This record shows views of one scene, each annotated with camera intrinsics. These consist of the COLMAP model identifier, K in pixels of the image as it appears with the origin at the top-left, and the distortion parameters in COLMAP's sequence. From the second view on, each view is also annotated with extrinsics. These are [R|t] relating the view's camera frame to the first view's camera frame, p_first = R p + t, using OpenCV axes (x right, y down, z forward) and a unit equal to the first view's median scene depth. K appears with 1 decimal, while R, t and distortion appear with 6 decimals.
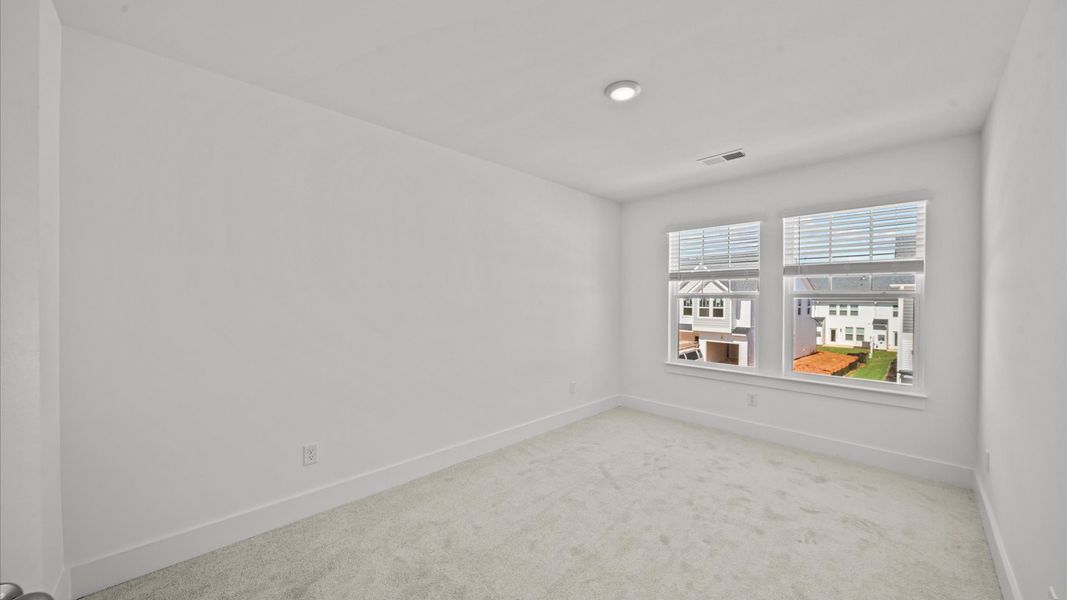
lens RADIAL K [[377.7, 0, 534.3], [0, 377.7, 299.9], [0, 0, 1]] dist [-0.001482, -0.000152]
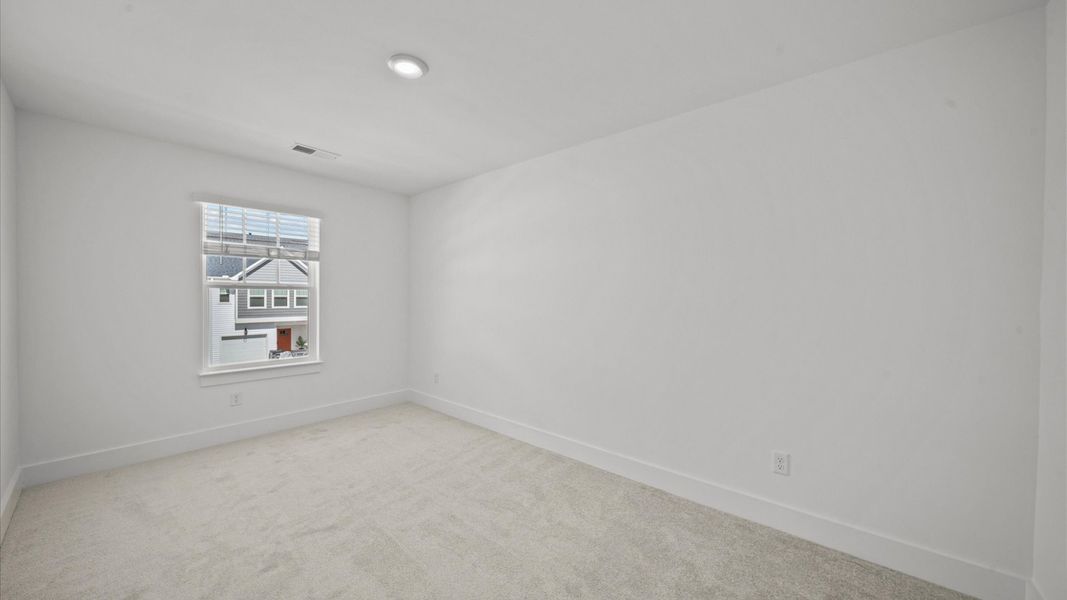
lens RADIAL K [[377.7, 0, 534.3], [0, 377.7, 299.9], [0, 0, 1]] dist [-0.001482, -0.000152]
pose [[-0.107313, -0.020024, 0.994024, -0.468098], [-0.020171, 0.999635, 0.017959, -0.009901], [-0.994021, -0.018123, -0.107677, 0.422519]]
